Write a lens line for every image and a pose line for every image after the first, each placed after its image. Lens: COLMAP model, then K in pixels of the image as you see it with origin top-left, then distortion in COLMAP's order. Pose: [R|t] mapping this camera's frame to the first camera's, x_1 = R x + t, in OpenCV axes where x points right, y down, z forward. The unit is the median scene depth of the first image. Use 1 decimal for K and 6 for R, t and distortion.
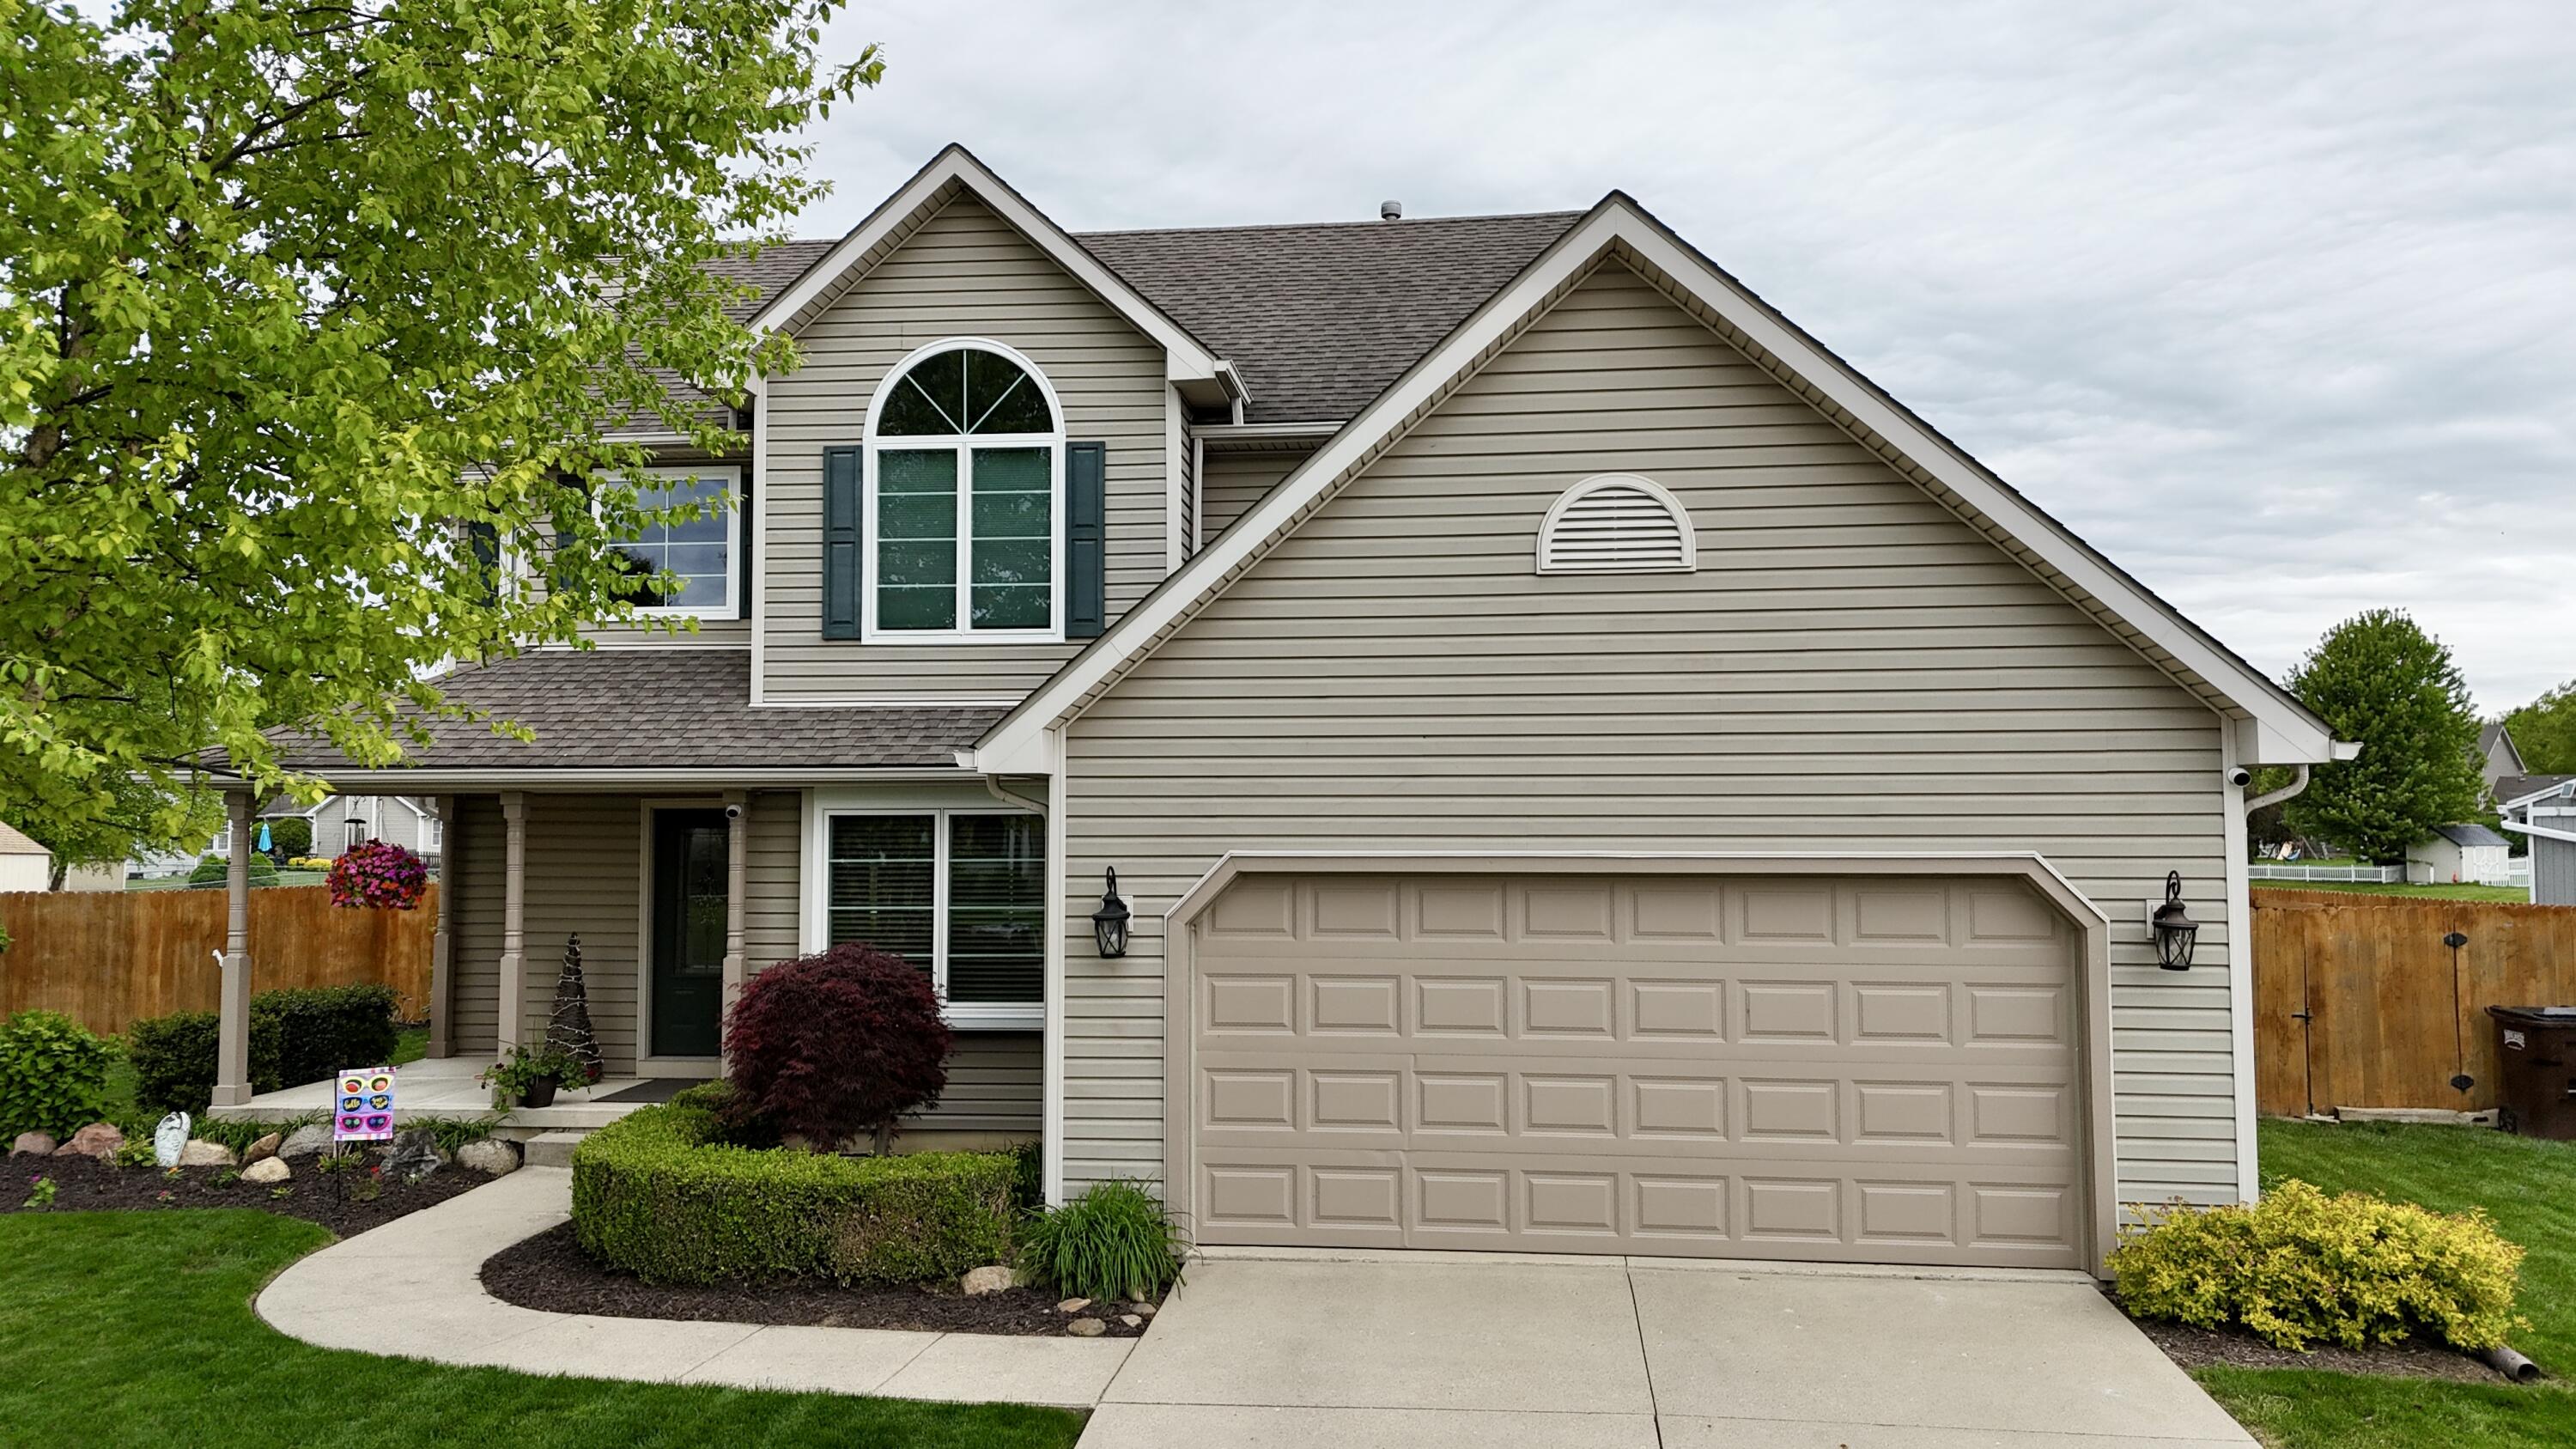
lens RADIAL K [[1886.4, 0, 1288.0], [0, 1886.4, 724.5], [0, 0, 1]] dist [0.072421, -0.073050]
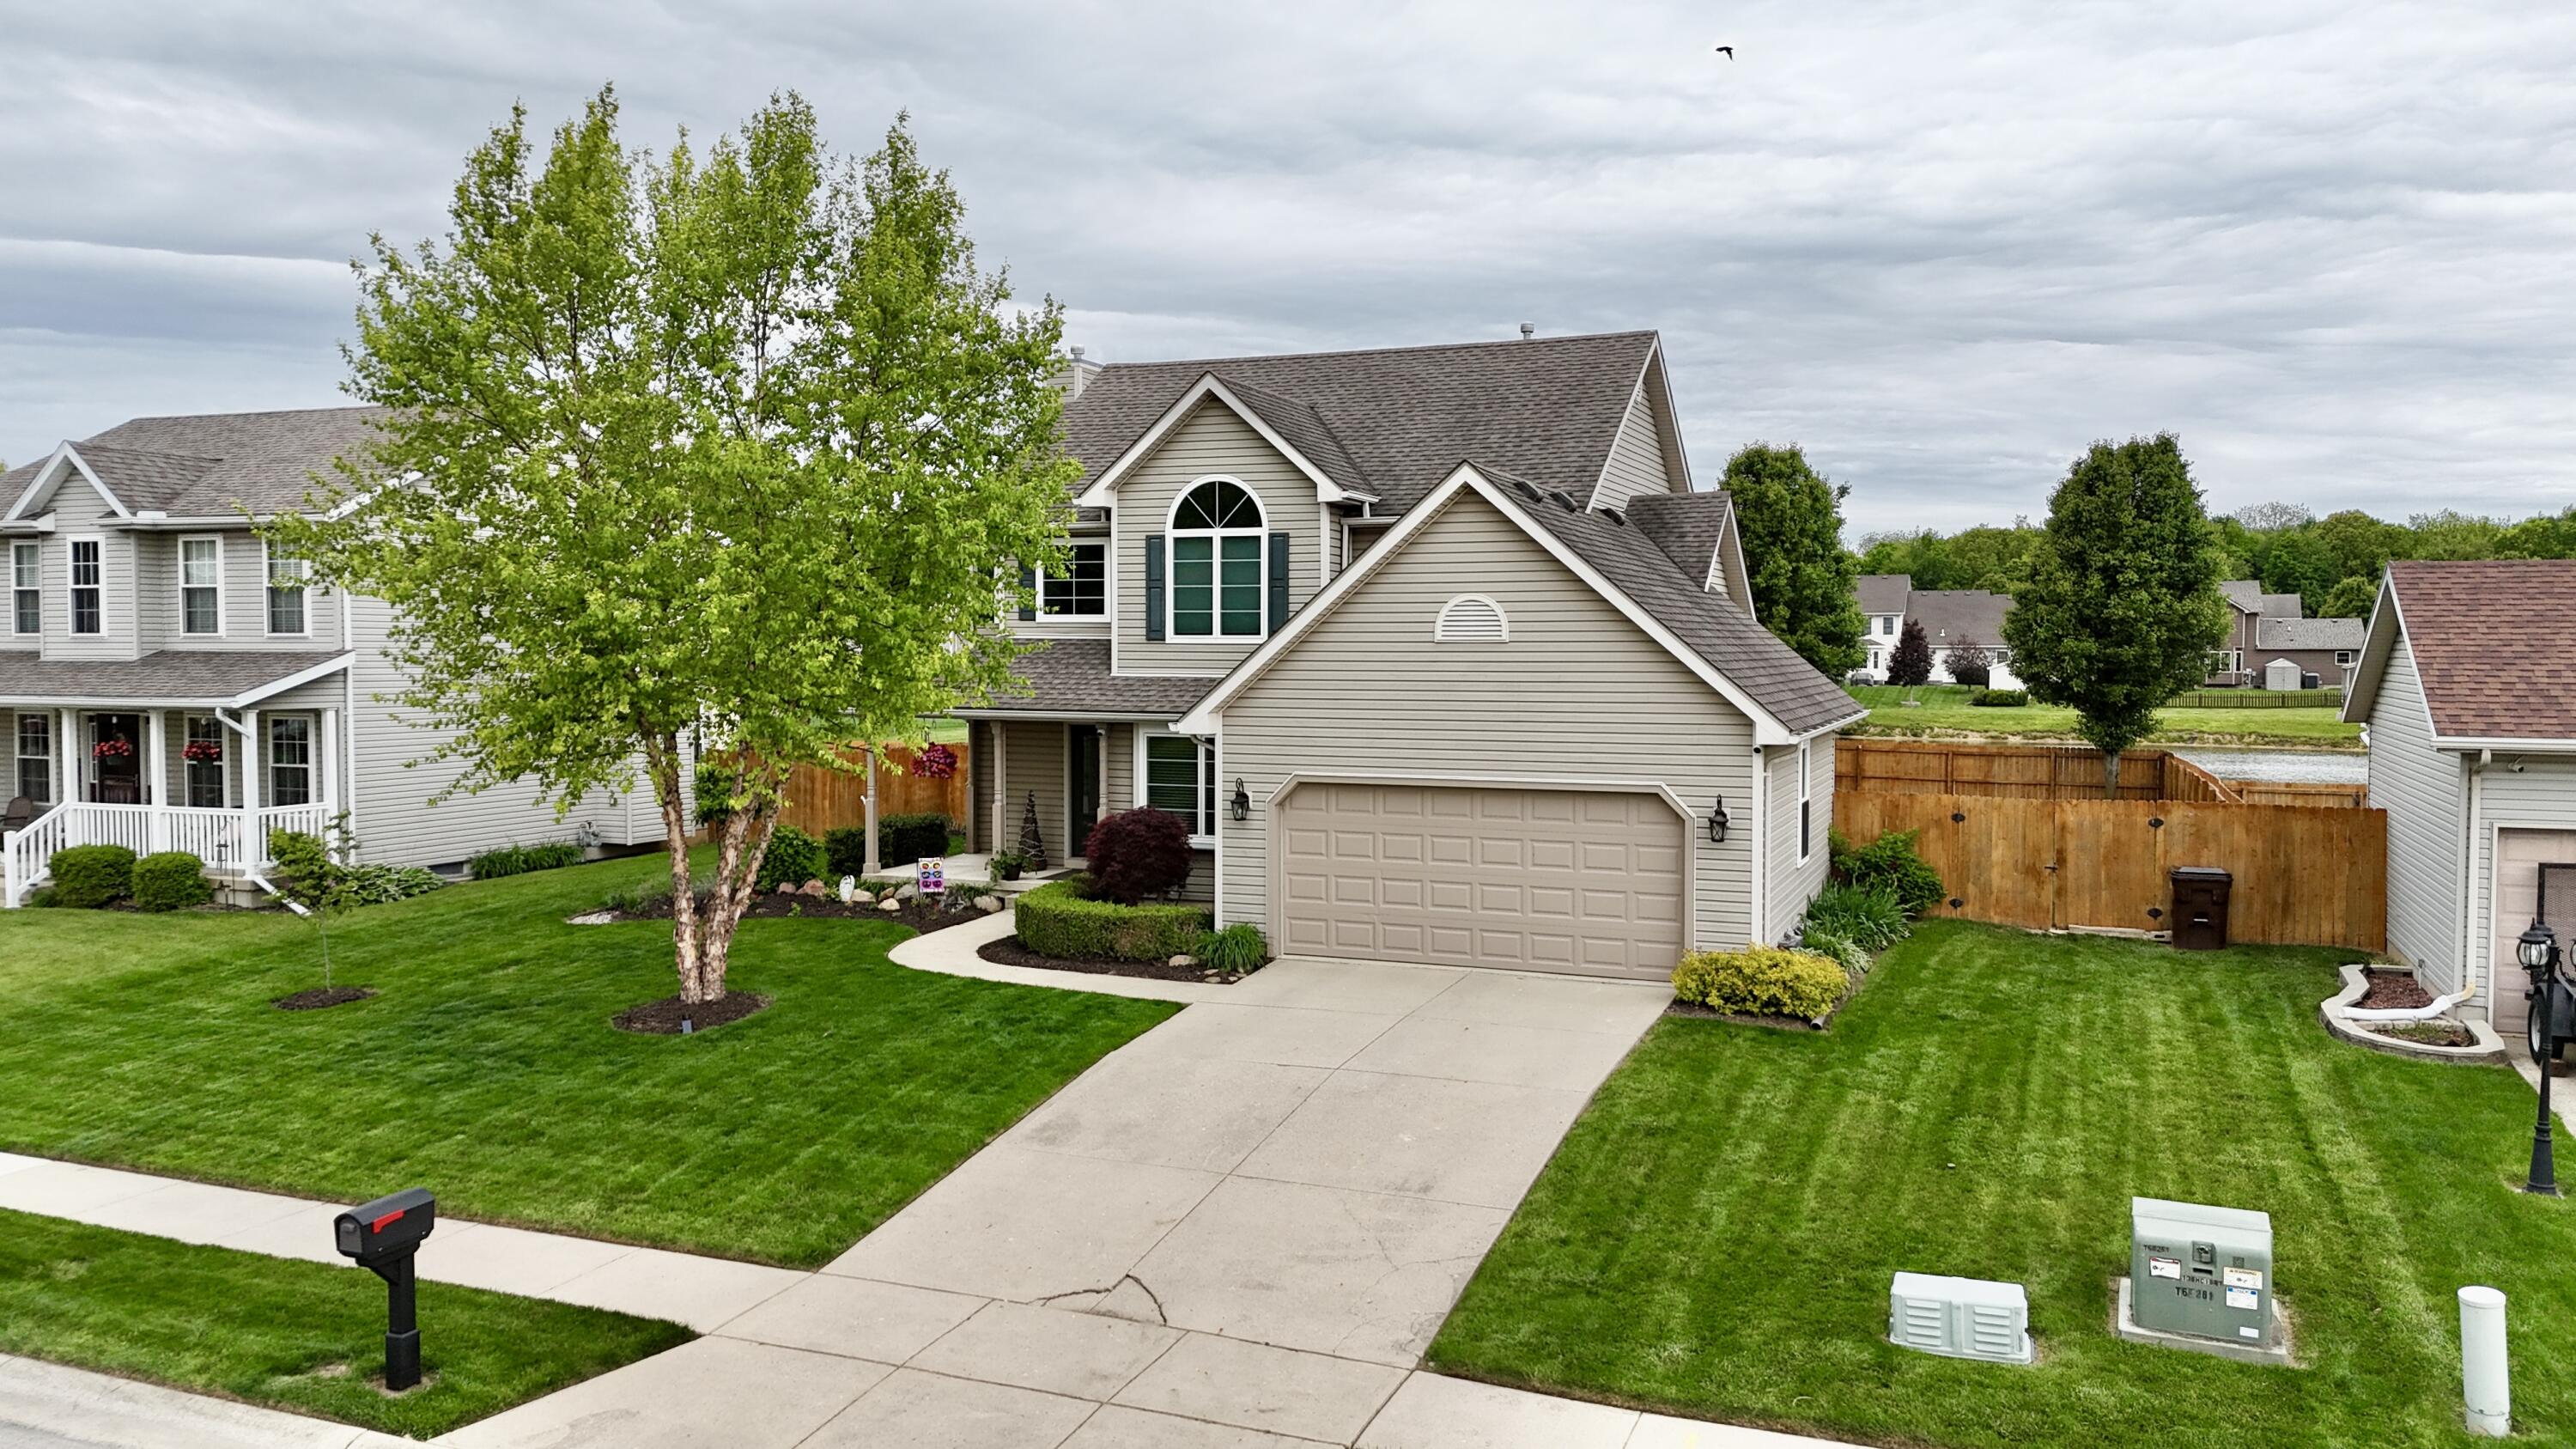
lens RADIAL K [[1886.4, 0, 1288.0], [0, 1886.4, 724.5], [0, 0, 1]] dist [0.072421, -0.073050]
pose [[0.963047, 0.015205, -0.268902, 0.393421], [0.010717, 0.995451, 0.094669, -0.137812], [0.269118, -0.094052, 0.958504, -0.758015]]
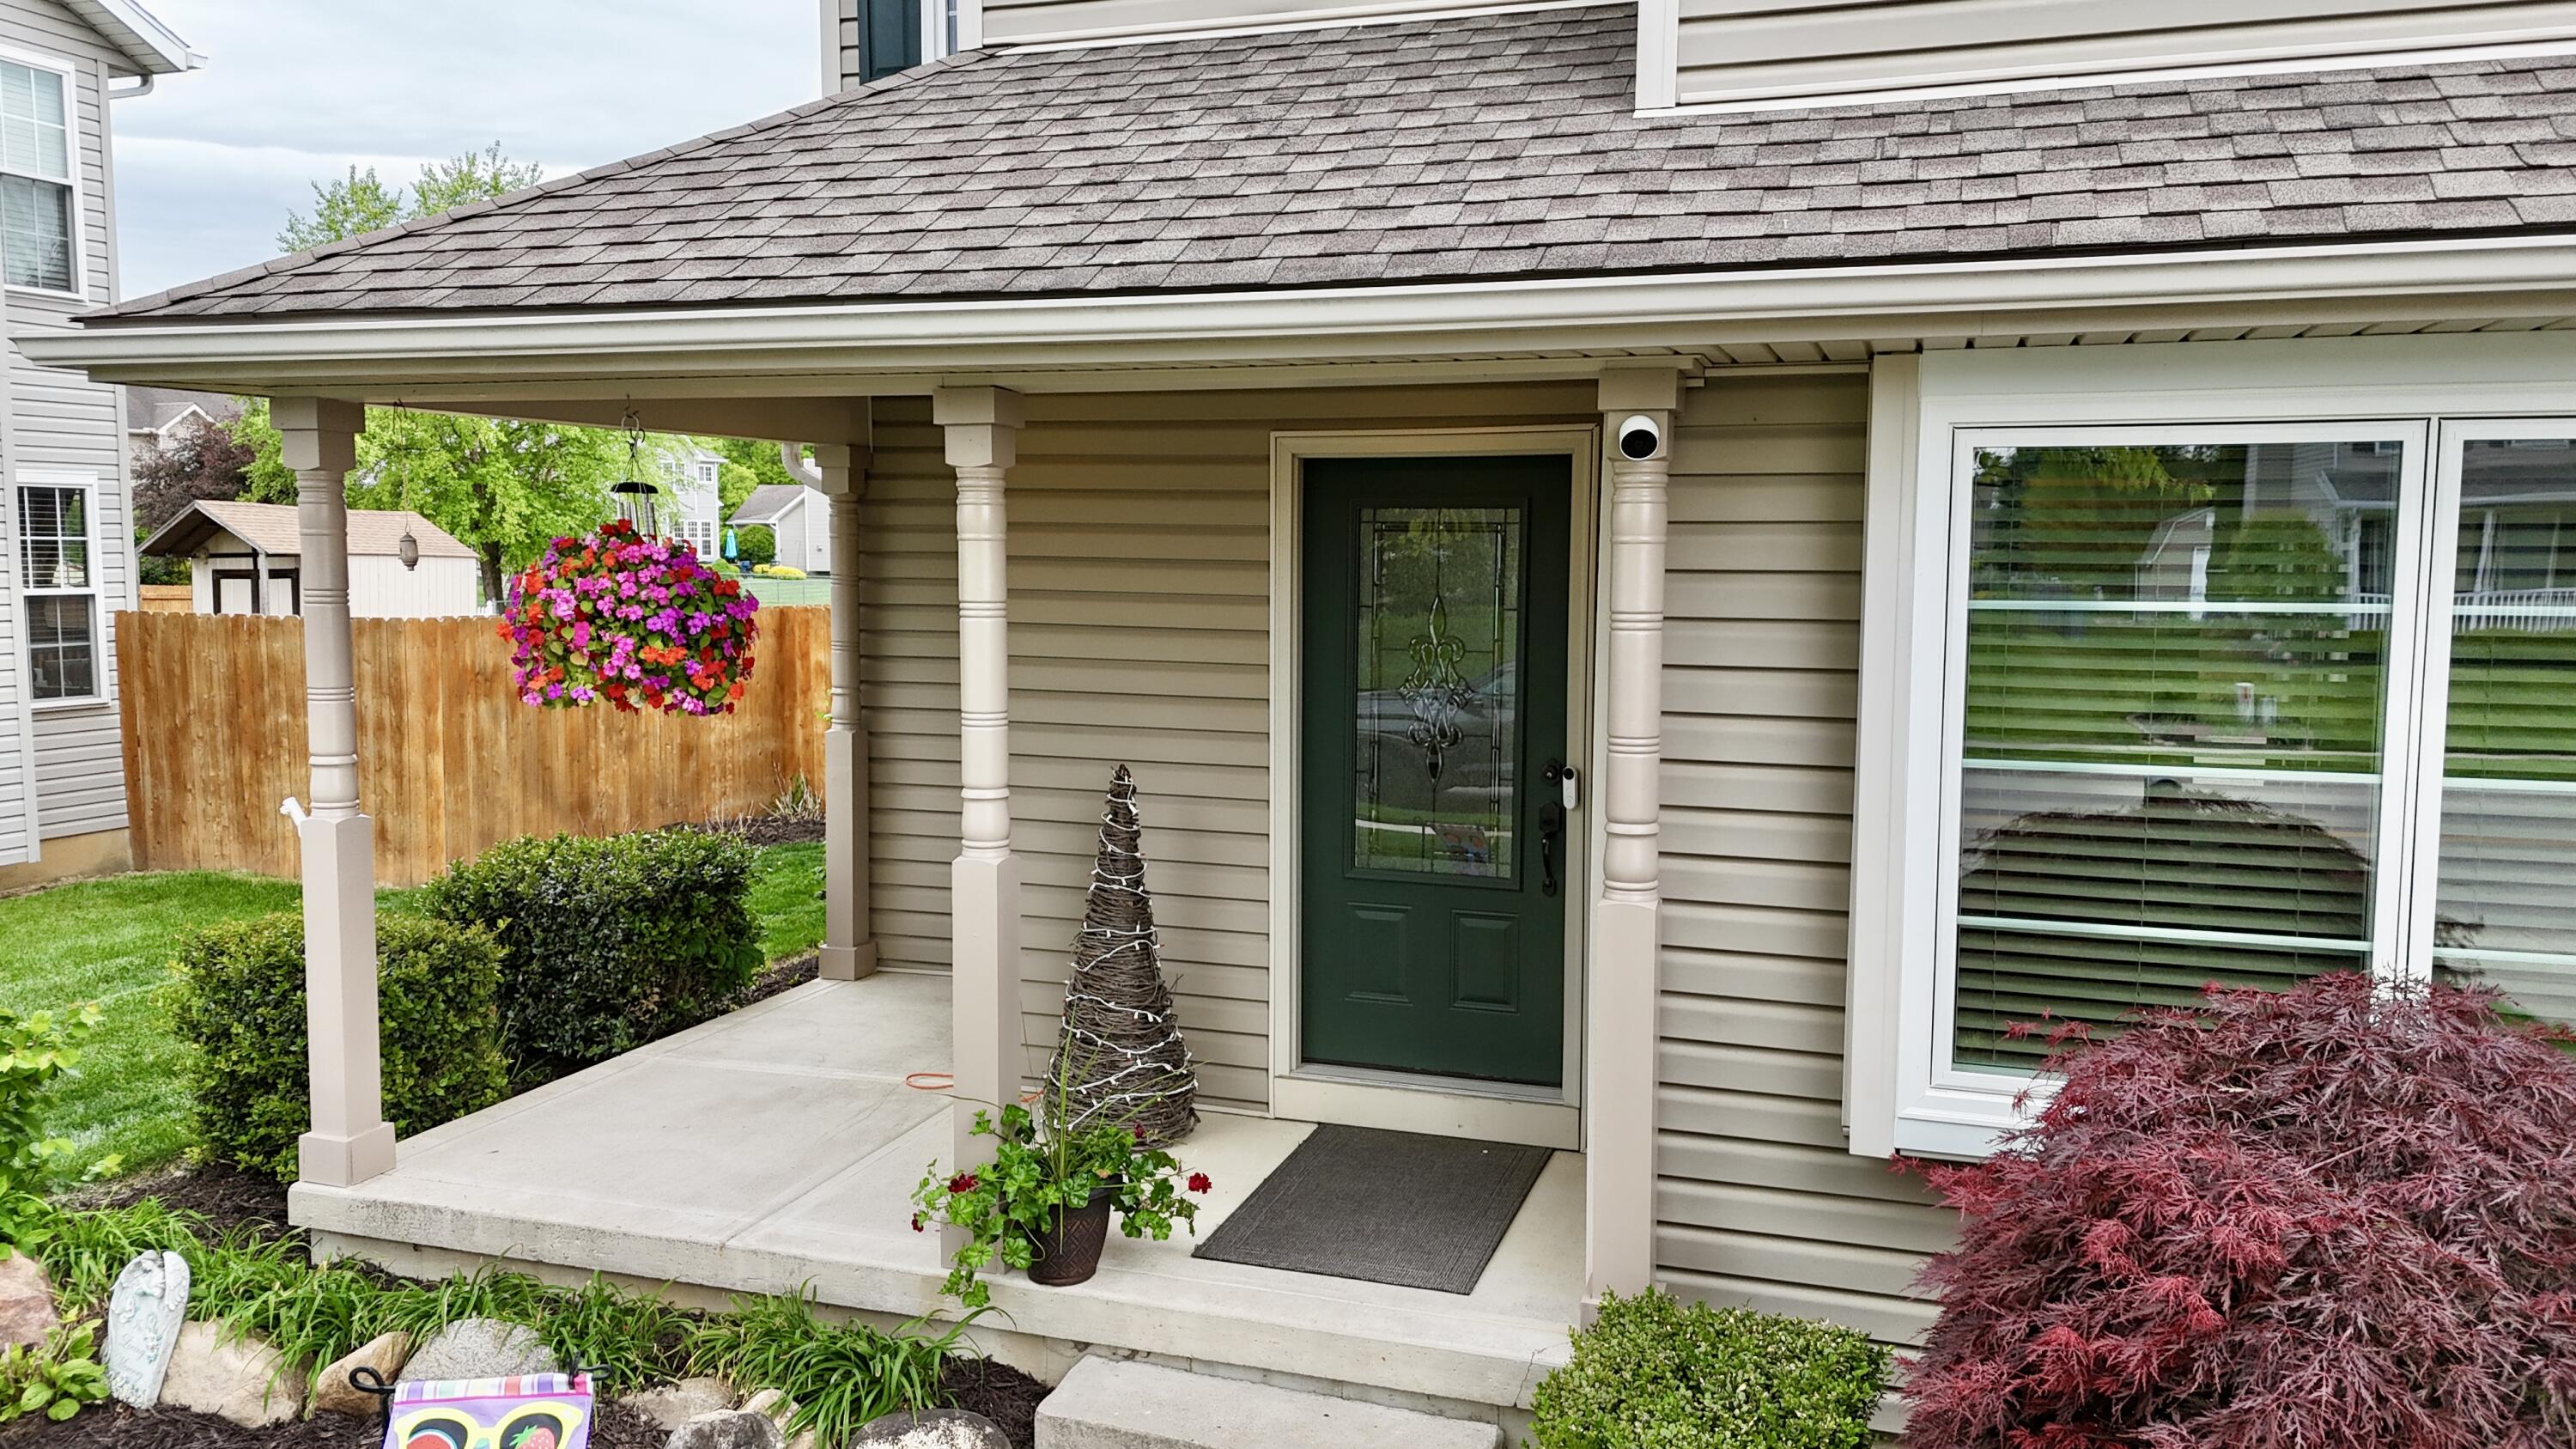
lens RADIAL K [[1886.4, 0, 1288.0], [0, 1886.4, 724.5], [0, 0, 1]] dist [0.072421, -0.073050]
pose [[0.976548, 0.026985, -0.213602, -0.273344], [0.005218, 0.988857, 0.148778, 0.044511], [0.215237, -0.146403, 0.965525, 0.667645]]
